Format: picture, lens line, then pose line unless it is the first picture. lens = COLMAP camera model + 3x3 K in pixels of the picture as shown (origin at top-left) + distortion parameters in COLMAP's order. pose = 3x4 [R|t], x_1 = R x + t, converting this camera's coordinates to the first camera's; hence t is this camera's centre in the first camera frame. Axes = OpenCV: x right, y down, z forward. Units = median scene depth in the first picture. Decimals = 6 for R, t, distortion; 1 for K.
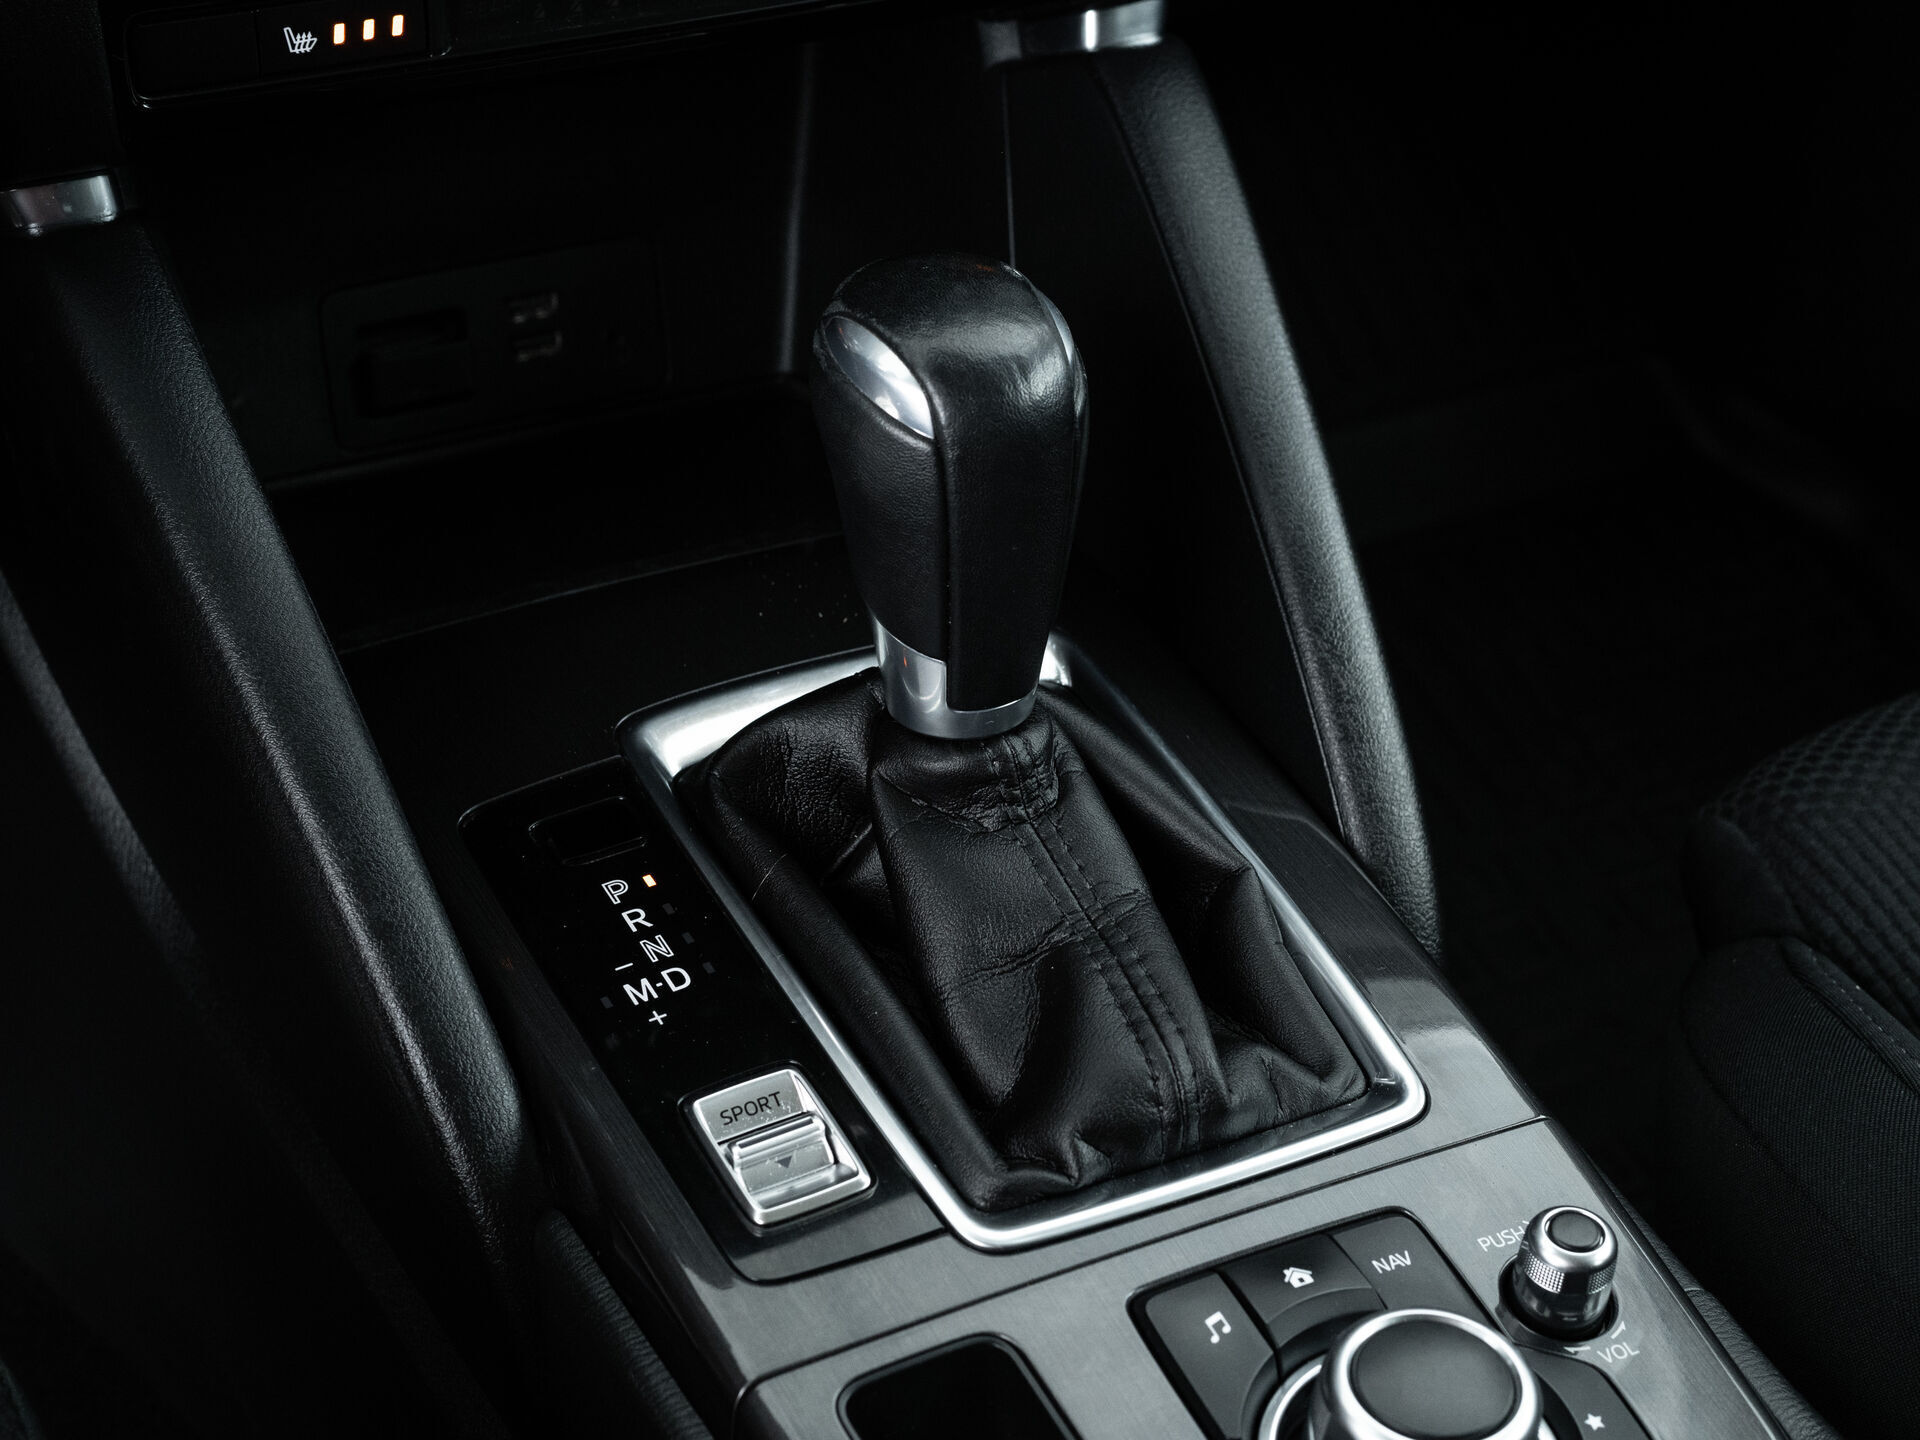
lens RADIAL K [[3293.2, 0, 960.0], [0, 3293.2, 720.0], [0, 0, 1]] dist [-0.131563, 0.152068]
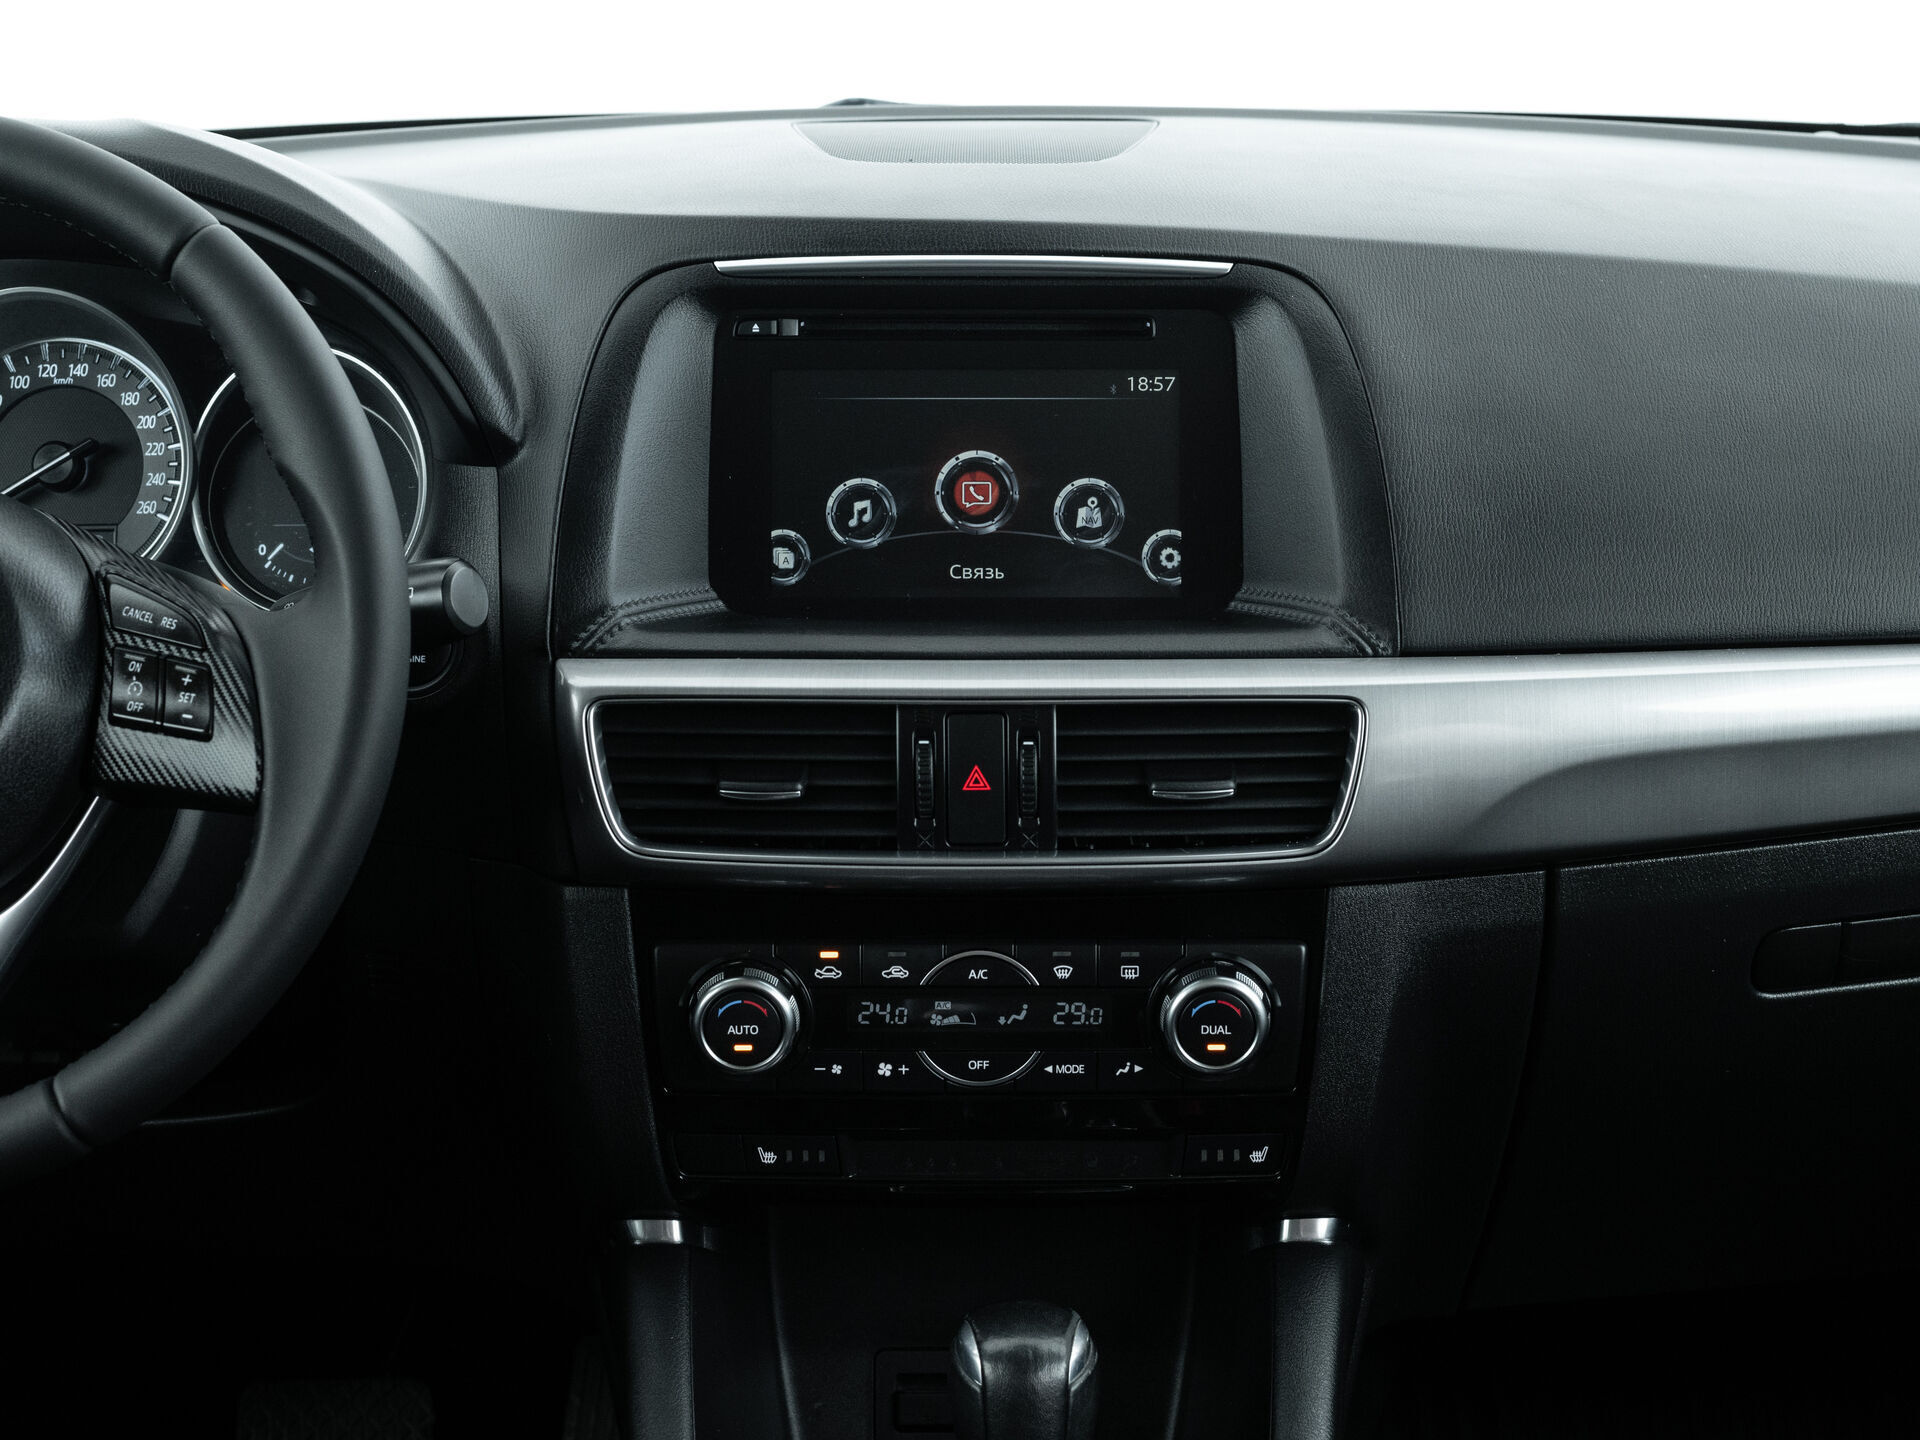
lens RADIAL K [[3293.2, 0, 960.0], [0, 3293.2, 720.0], [0, 0, 1]] dist [-0.131563, 0.152068]
pose [[0.884551, 0.025993, -0.465718, 0.765273], [-0.225004, 0.898378, -0.377215, 0.253606], [0.408586, 0.438454, 0.800510, -0.580349]]
